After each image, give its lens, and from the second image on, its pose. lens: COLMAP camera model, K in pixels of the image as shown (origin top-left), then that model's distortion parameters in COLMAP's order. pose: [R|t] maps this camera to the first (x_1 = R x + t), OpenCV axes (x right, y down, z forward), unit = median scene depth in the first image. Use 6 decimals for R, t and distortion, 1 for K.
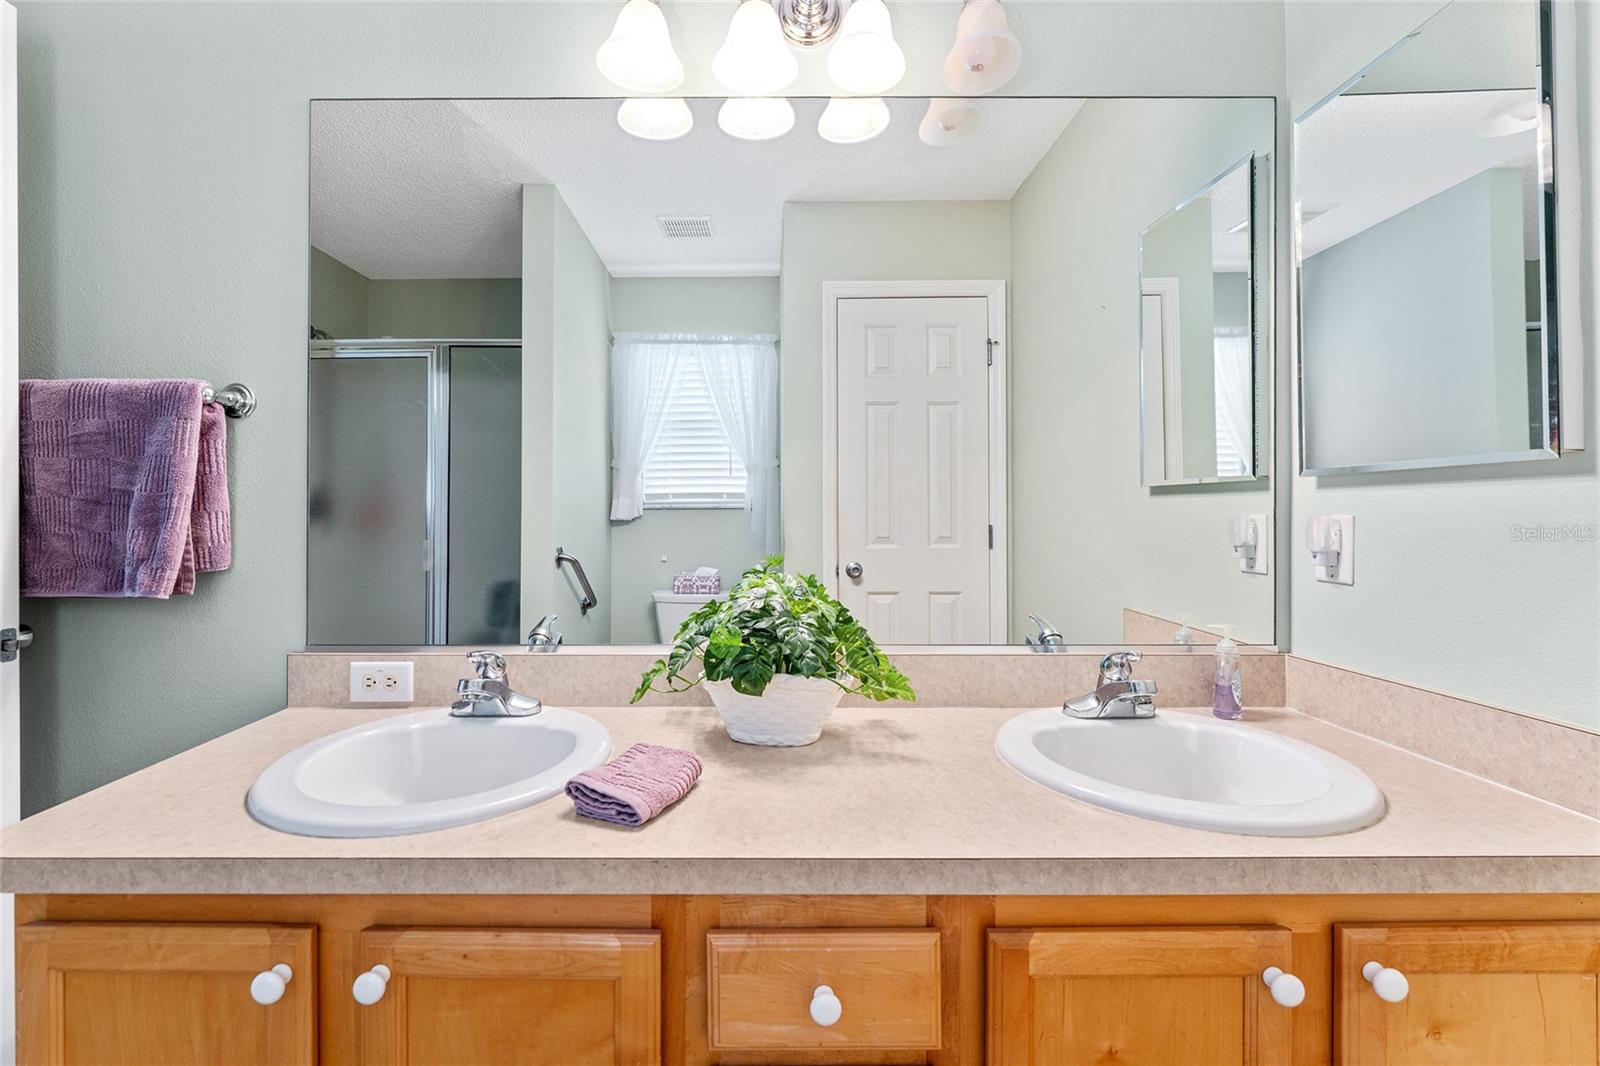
lens RADIAL K [[683.7, 0, 795.8], [0, 683.7, 508.6], [0, 0, 1]] dist [0.000838, 0.000011]
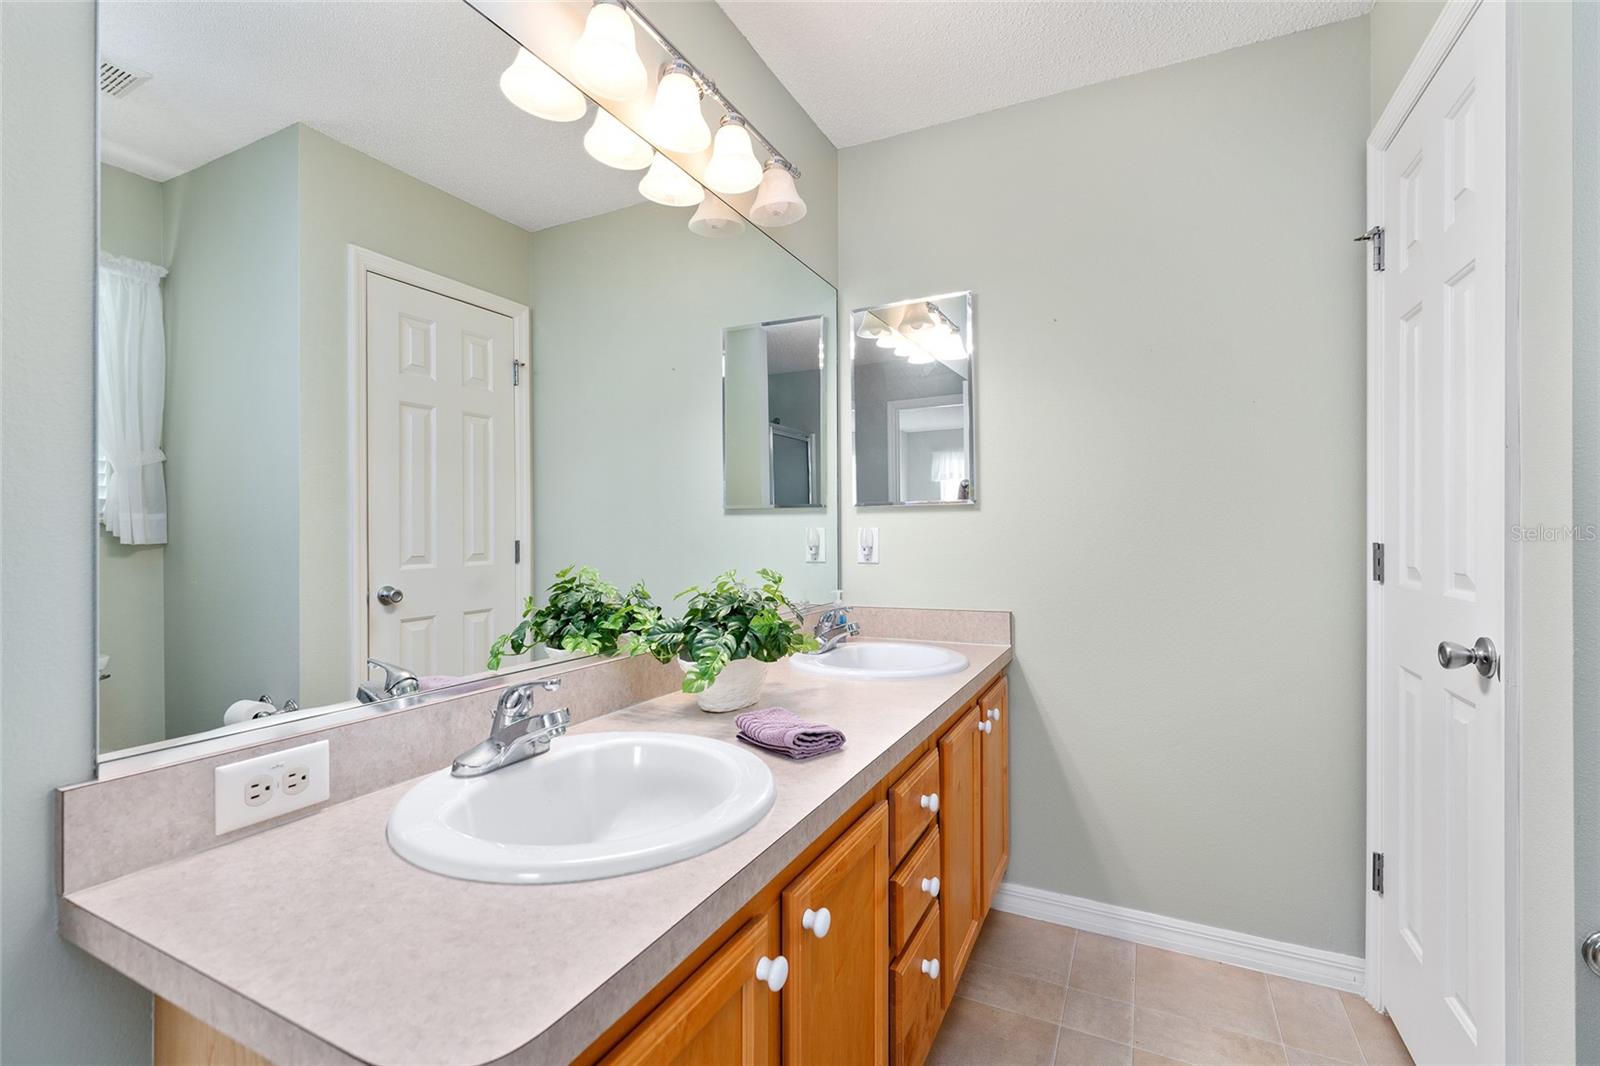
lens RADIAL K [[702.9, 0, 808.4], [0, 702.9, 540.7], [0, 0, 1]] dist [-0.001879, -0.000417]
pose [[0.434306, -0.008103, 0.900729, -0.965493], [-0.000633, 0.999957, 0.009301, 0.026706], [-0.900765, -0.004610, 0.434282, 0.290927]]
